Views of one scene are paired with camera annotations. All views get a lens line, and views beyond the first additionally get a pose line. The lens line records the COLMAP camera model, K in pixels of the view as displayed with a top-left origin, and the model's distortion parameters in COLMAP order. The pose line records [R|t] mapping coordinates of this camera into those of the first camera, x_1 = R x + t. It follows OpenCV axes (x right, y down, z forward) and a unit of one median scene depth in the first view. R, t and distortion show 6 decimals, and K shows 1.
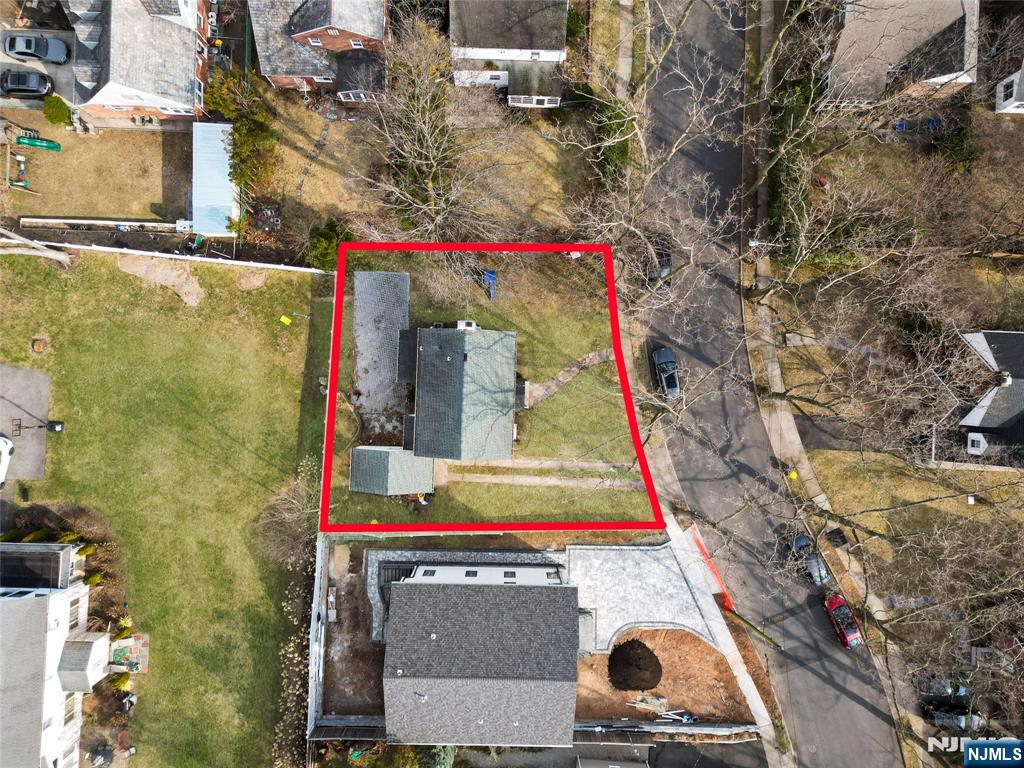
lens RADIAL K [[712.4, 0, 512.0], [0, 712.4, 380.5], [0, 0, 1]] dist [0.036063, -0.016083]
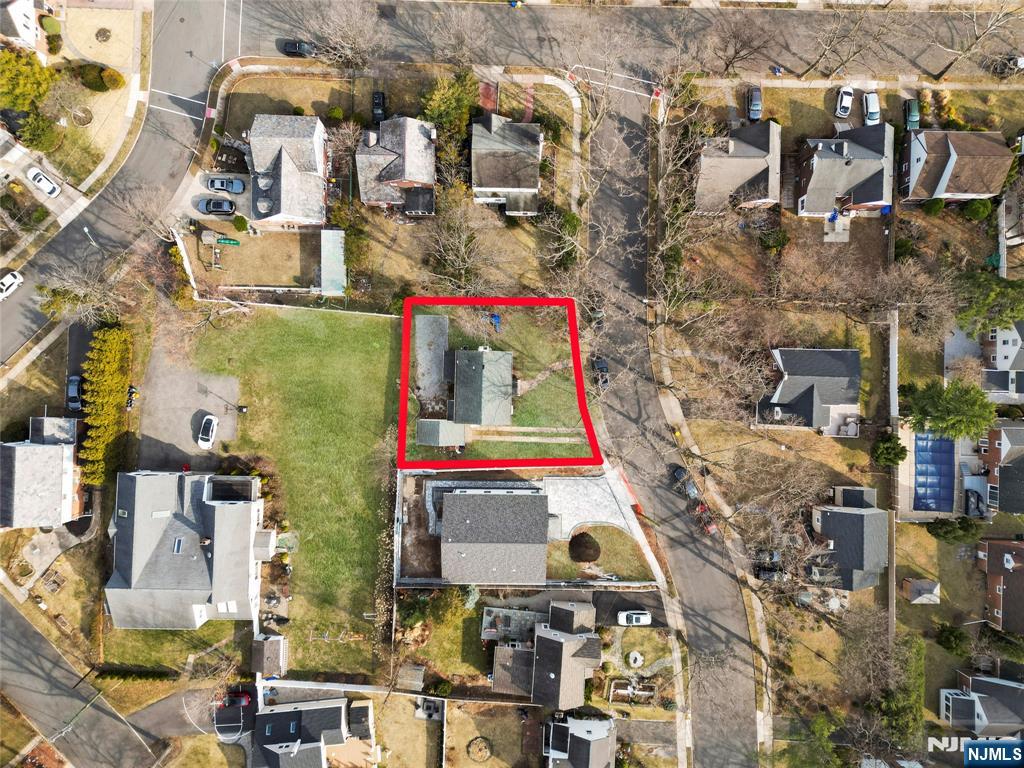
lens RADIAL K [[712.4, 0, 510.7], [0, 712.4, 389.2], [0, 0, 1]] dist [0.036063, -0.016083]
pose [[0.999938, -0.010578, 0.003360, -0.004271], [0.010556, 0.999923, 0.006526, 0.011858], [-0.003429, -0.006490, 0.999973, -0.687882]]
